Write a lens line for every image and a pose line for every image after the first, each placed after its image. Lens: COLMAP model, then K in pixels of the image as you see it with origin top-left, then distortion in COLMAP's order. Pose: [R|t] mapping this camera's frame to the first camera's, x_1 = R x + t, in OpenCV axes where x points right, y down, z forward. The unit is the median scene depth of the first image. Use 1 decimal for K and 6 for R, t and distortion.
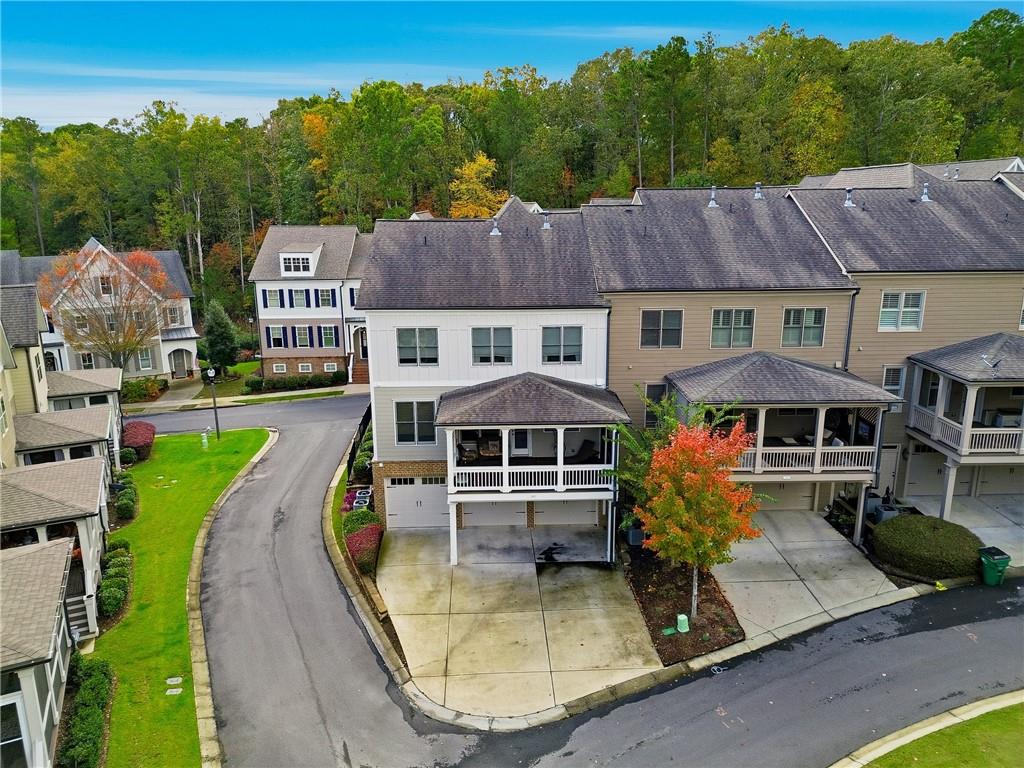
lens RADIAL K [[719.5, 0, 512.0], [0, 719.5, 384.0], [0, 0, 1]] dist [0.062647, -0.046404]
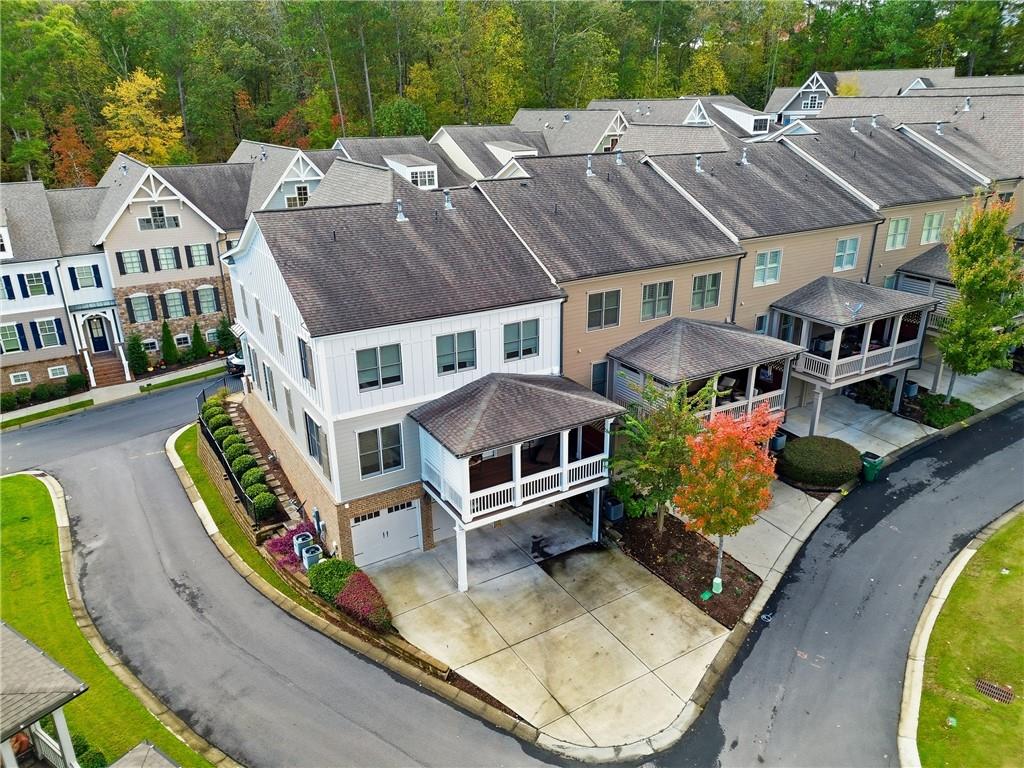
lens RADIAL K [[719.5, 0, 512.0], [0, 719.5, 384.0], [0, 0, 1]] dist [0.062647, -0.046404]
pose [[0.872771, -0.179573, 0.453899, -0.389657], [0.124090, 0.980947, 0.149481, -0.142045], [-0.472094, -0.074139, 0.878425, 0.154749]]
